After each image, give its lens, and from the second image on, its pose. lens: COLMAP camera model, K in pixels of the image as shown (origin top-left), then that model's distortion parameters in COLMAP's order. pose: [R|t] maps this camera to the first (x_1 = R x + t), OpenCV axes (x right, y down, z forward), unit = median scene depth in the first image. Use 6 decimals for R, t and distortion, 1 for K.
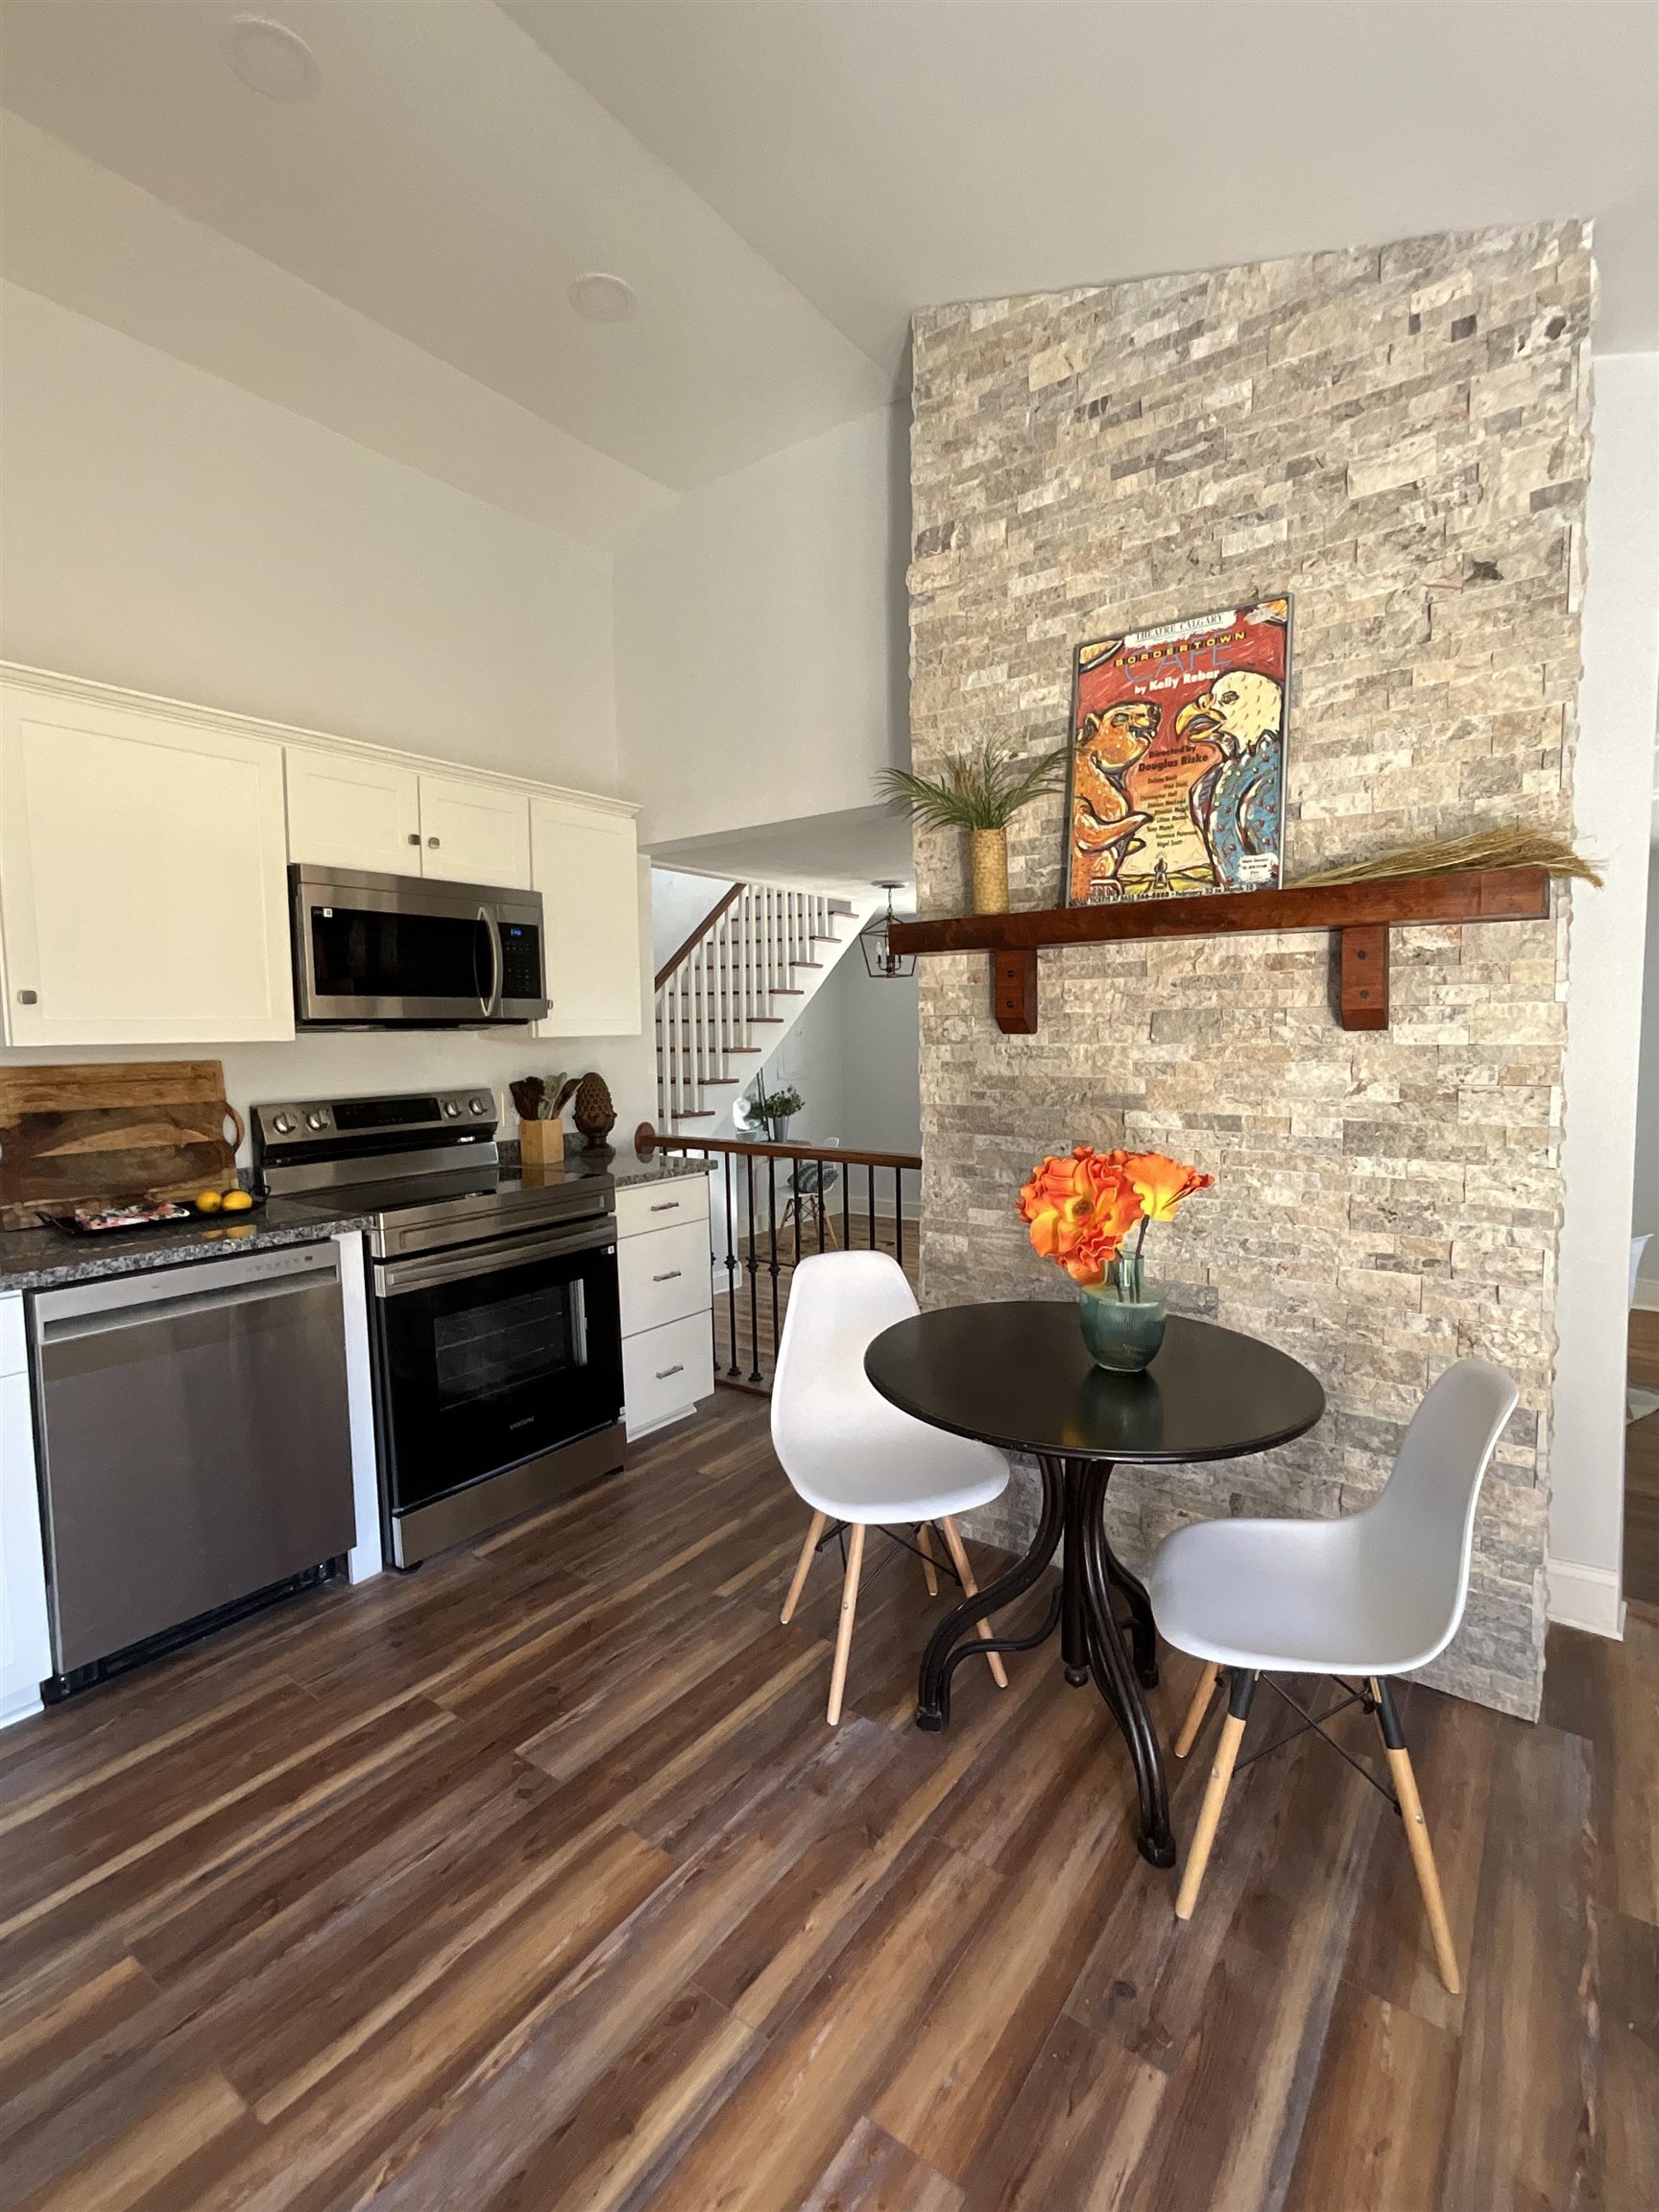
lens RADIAL K [[988.7, 0, 828.5], [0, 988.7, 1105.9], [0, 0, 1]] dist [0.000824, 0.004413]
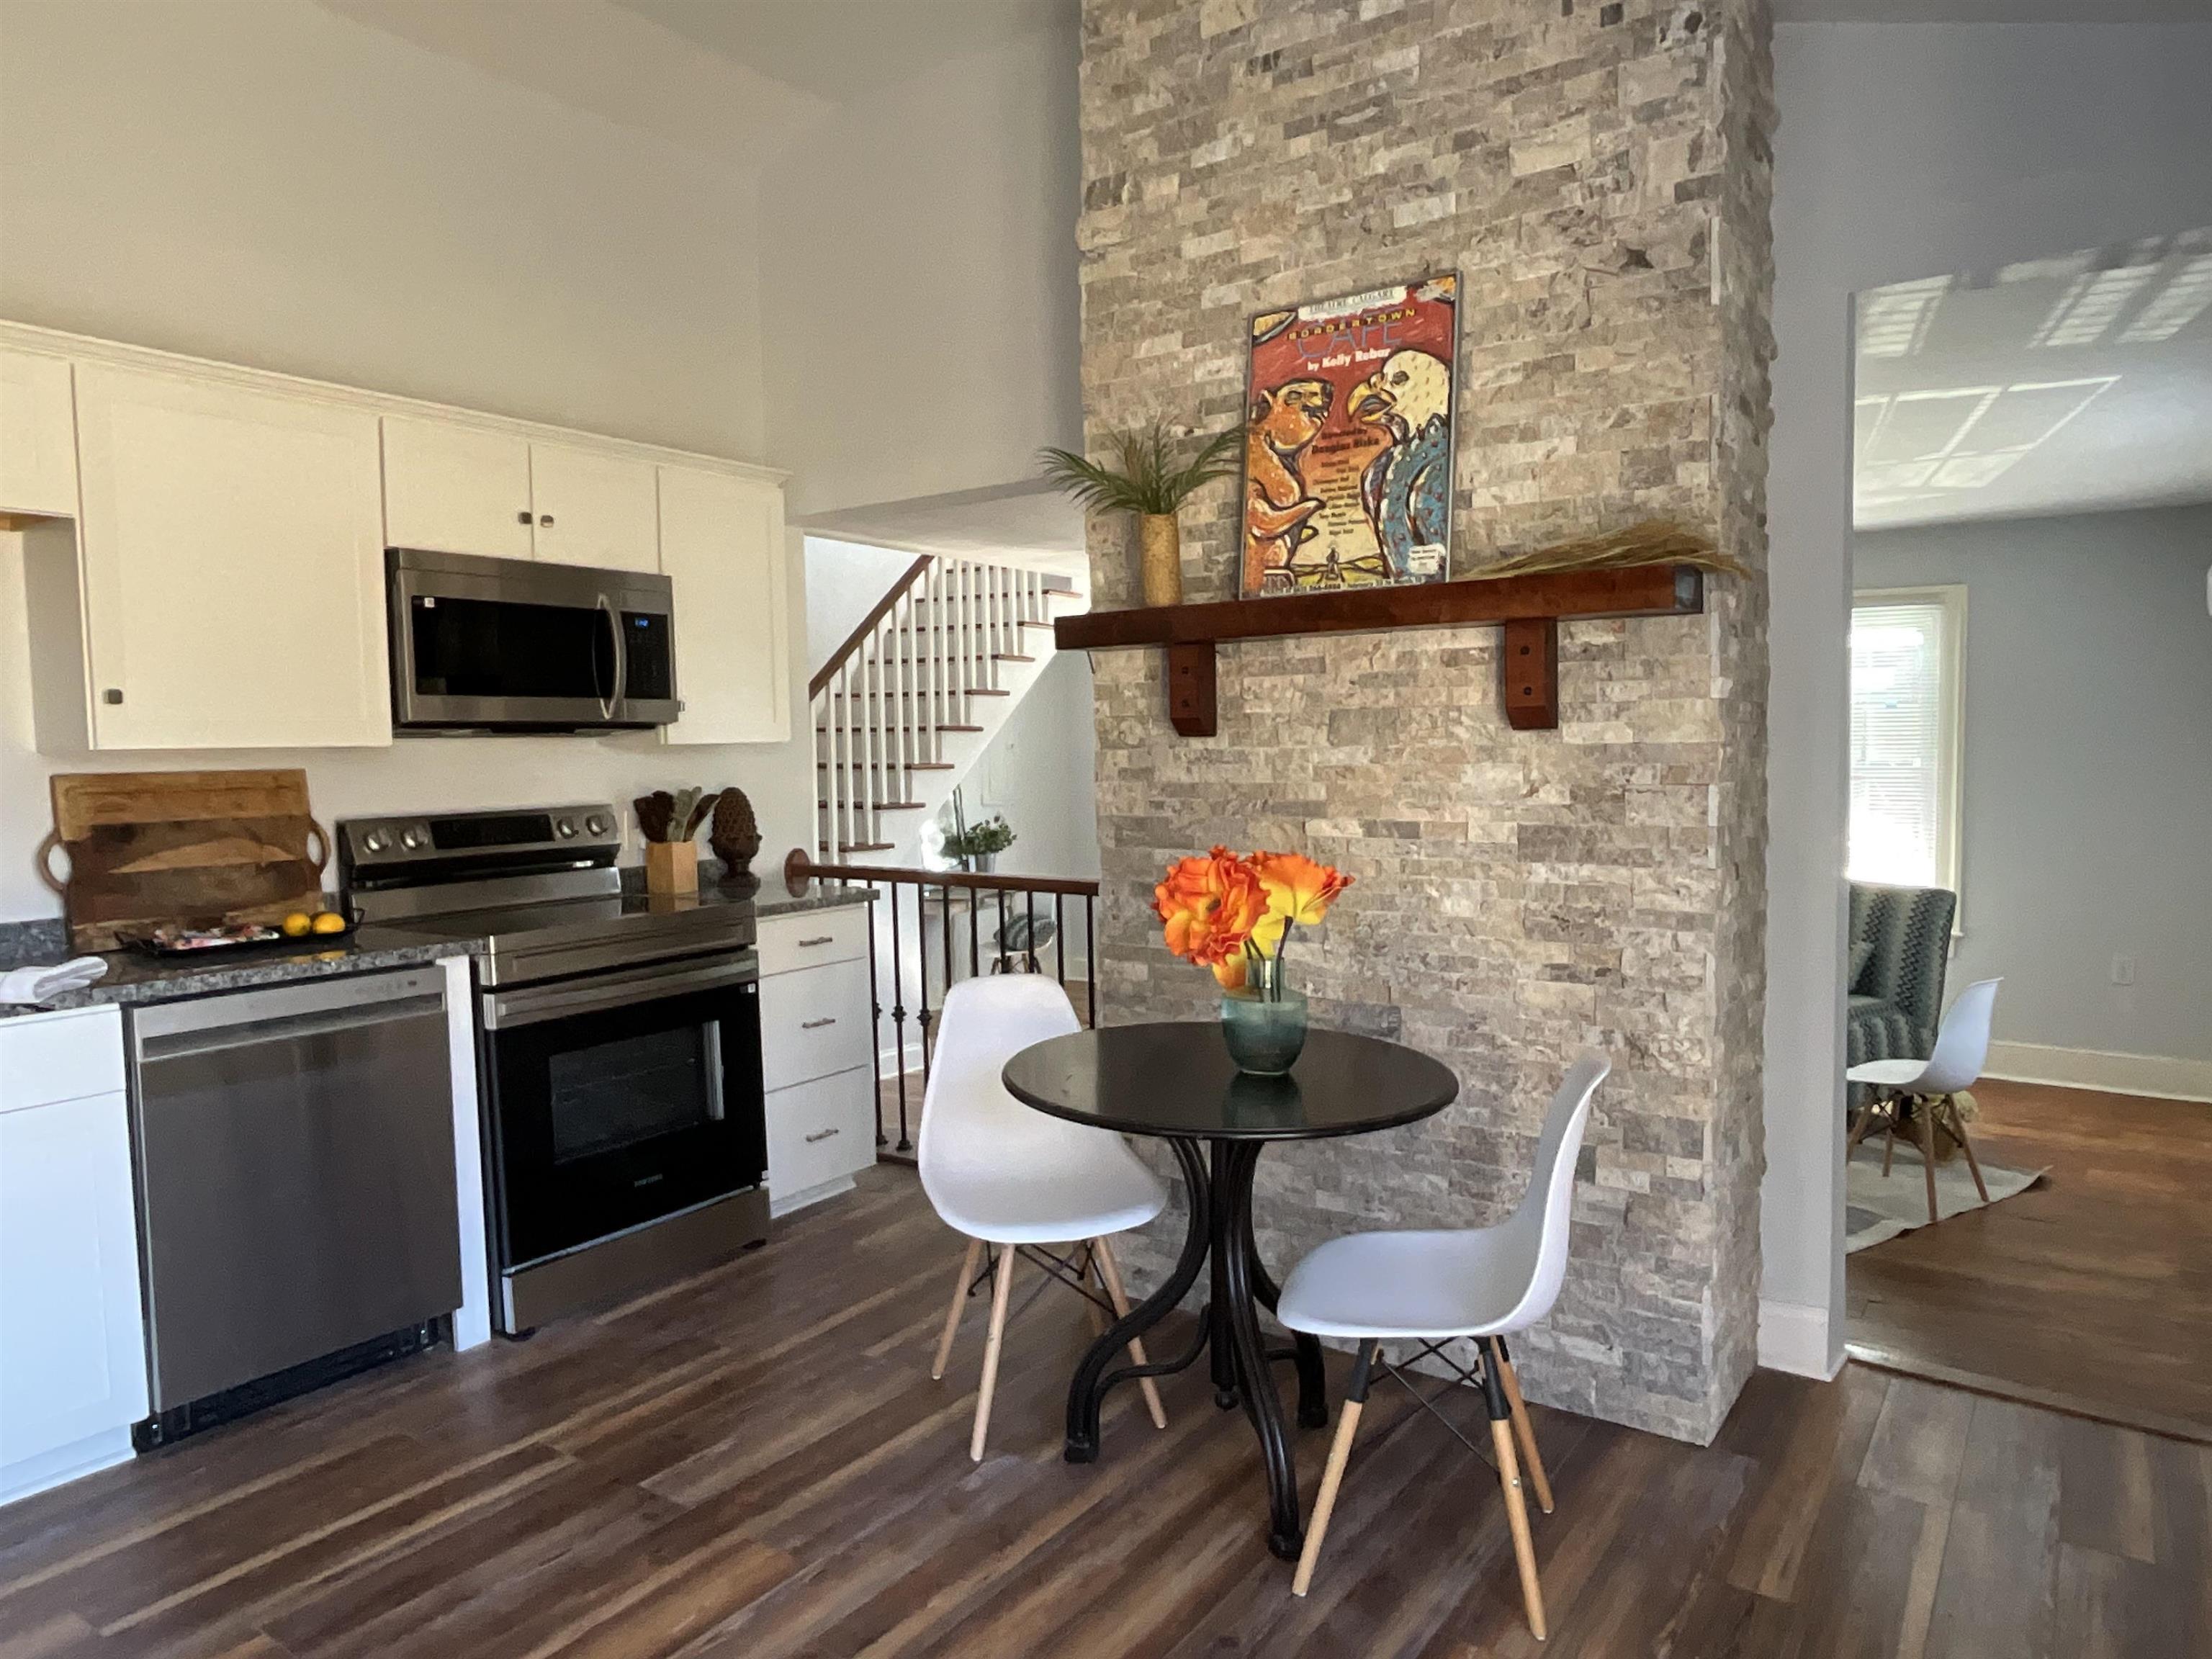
lens RADIAL K [[1399.2, 0, 1105.8], [0, 1399.2, 841.8], [0, 0, 1]] dist [0.017233, -0.019527]
pose [[0.999893, -0.003185, 0.014309, 0.100474], [0.003329, 0.999944, -0.010033, 0.041209], [-0.014276, 0.010080, 0.999847, -0.320335]]
